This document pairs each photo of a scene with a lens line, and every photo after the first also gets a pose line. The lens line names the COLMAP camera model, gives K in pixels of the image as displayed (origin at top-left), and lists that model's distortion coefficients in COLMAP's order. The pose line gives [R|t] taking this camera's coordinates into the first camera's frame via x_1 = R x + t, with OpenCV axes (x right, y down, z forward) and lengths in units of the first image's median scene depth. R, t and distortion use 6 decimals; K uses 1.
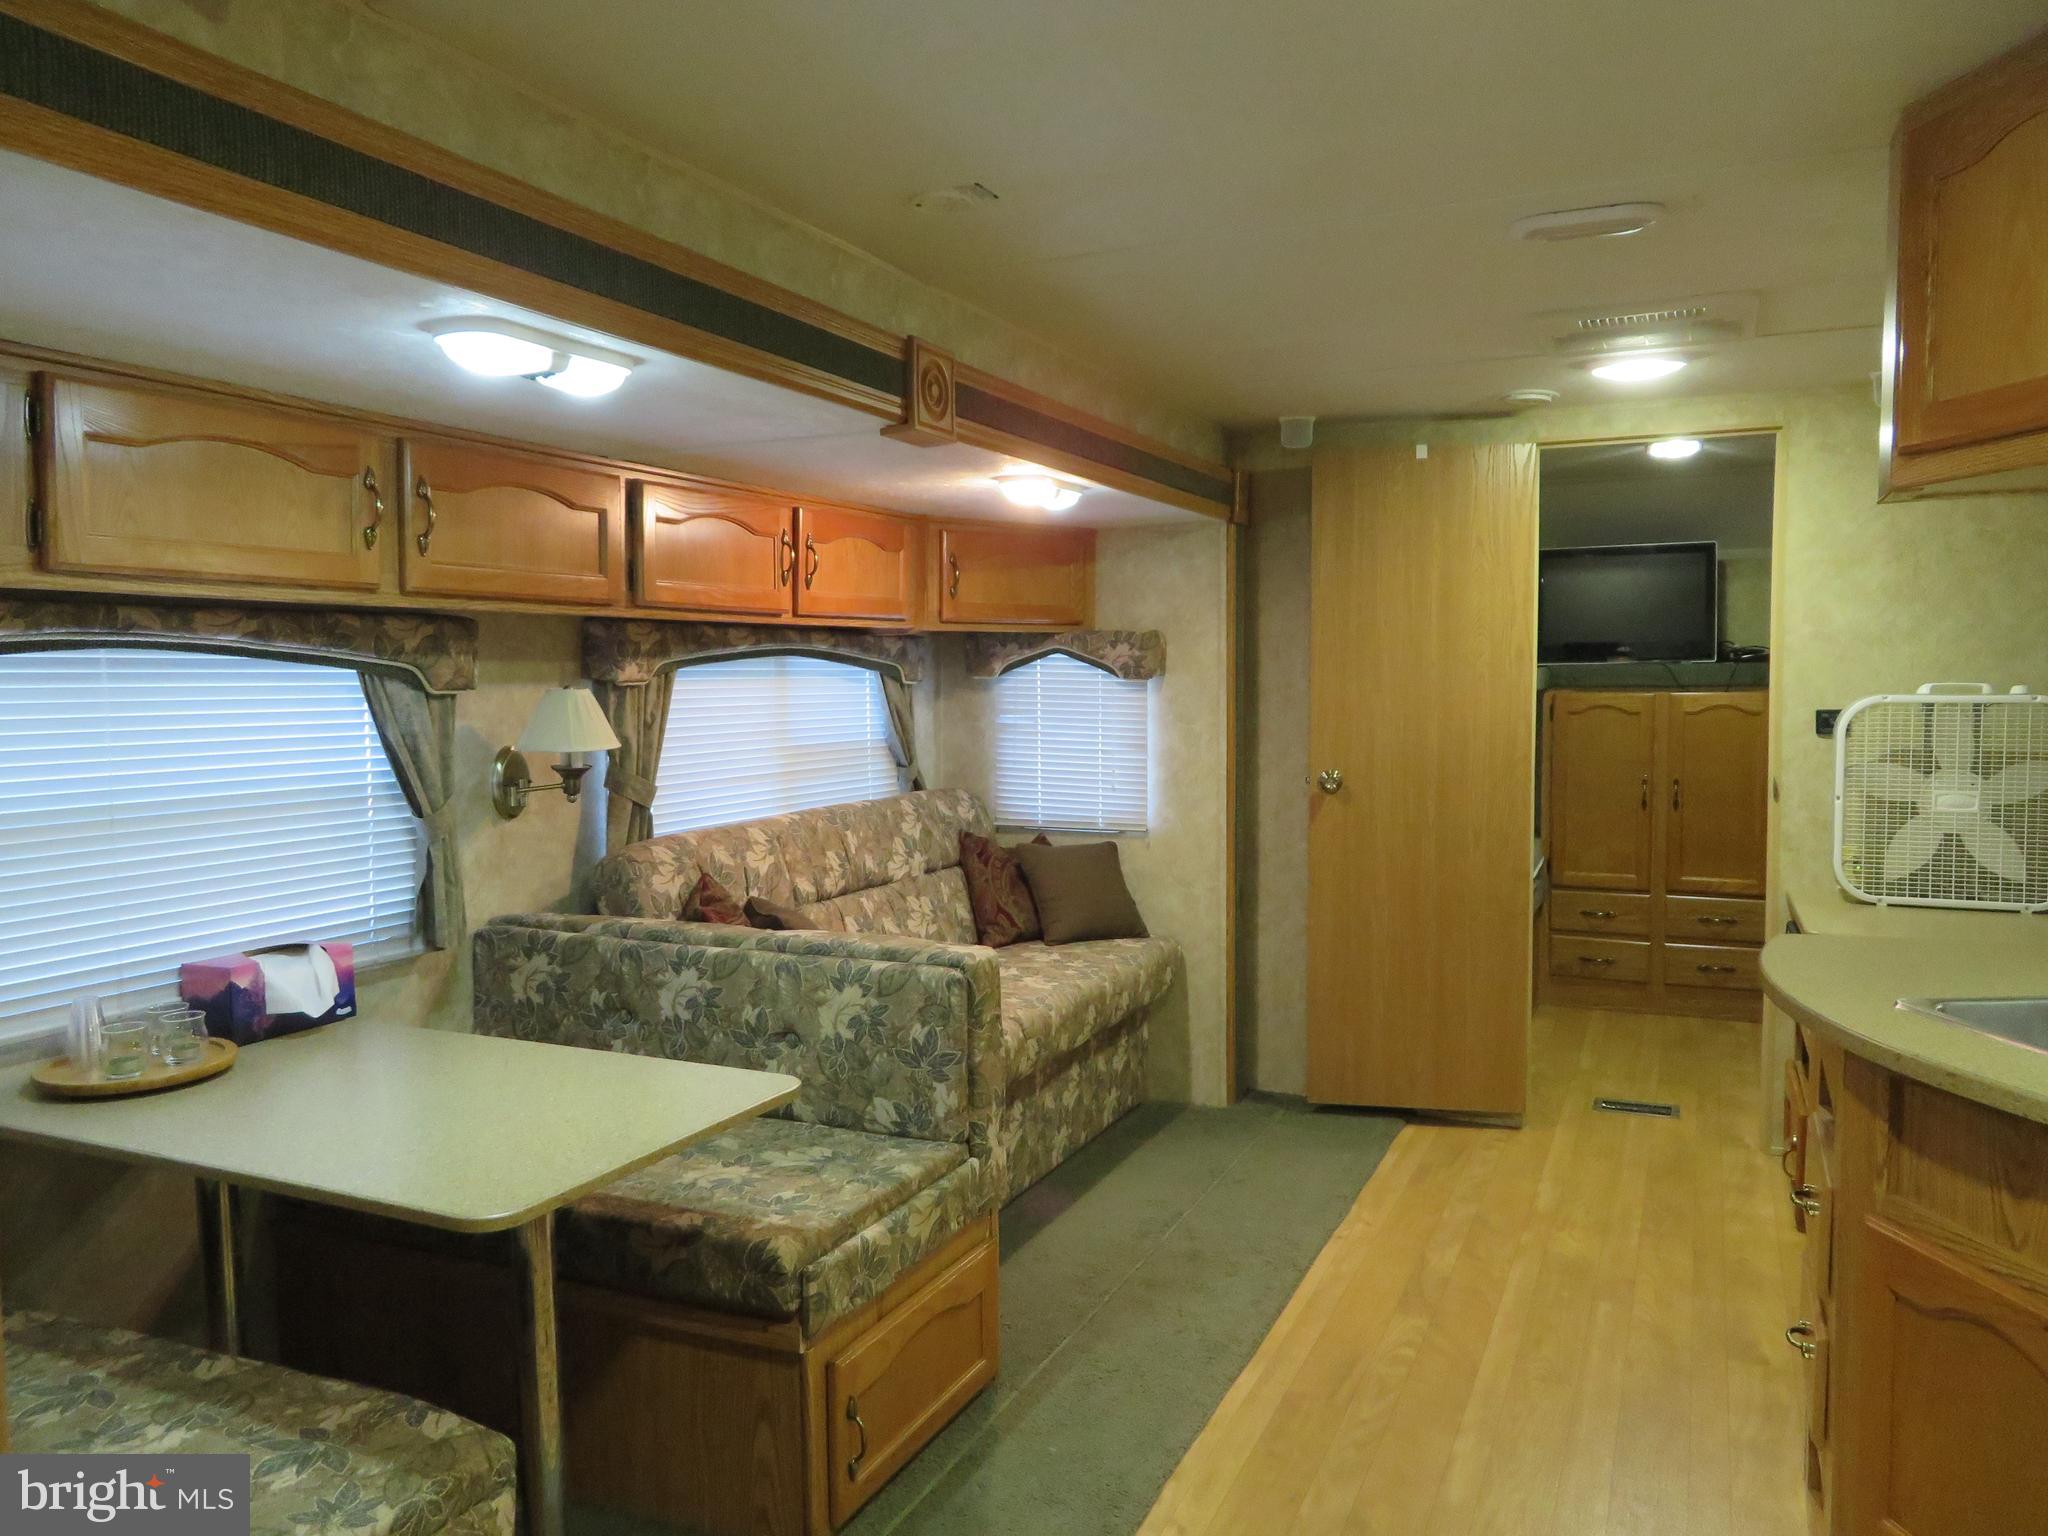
lens RADIAL K [[1471.1, 0, 1011.5], [0, 1471.1, 751.8], [0, 0, 1]] dist [-0.010651, 0.004604]
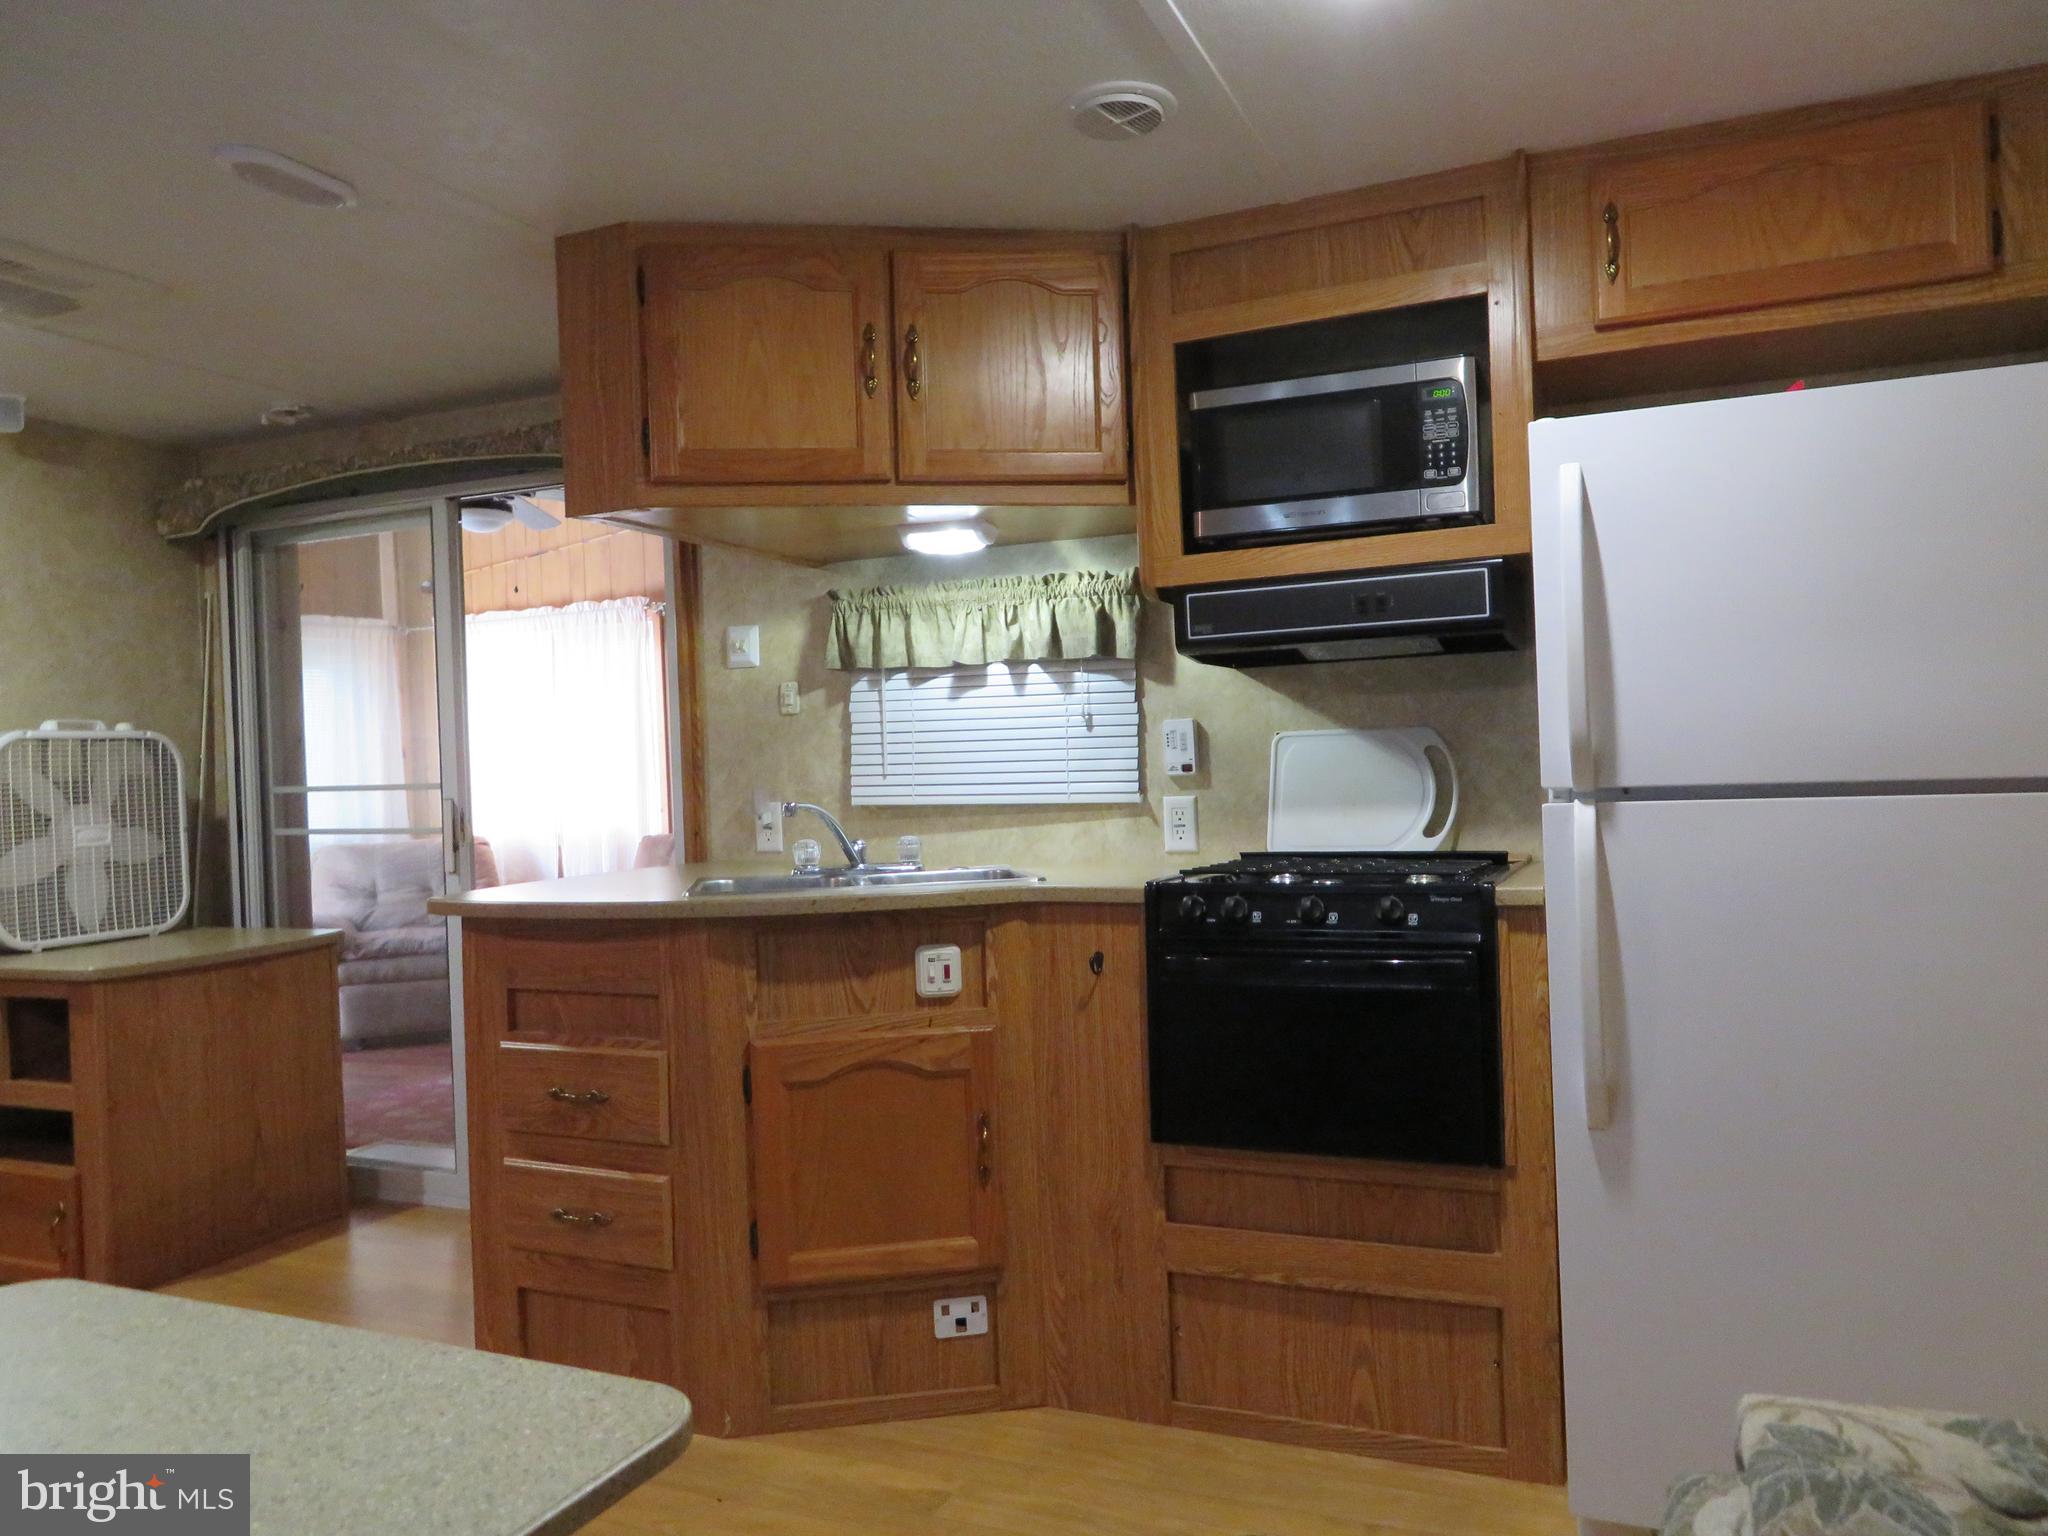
lens RADIAL K [[1471.1, 0, 1030.9], [0, 1471.1, 759.7], [0, 0, 1]] dist [-0.010651, 0.004604]
pose [[-0.039933, 0.006572, 0.999181, -0.325459], [0.092255, 0.995731, -0.002863, 0.036735], [-0.994934, 0.092065, -0.040369, 0.328283]]
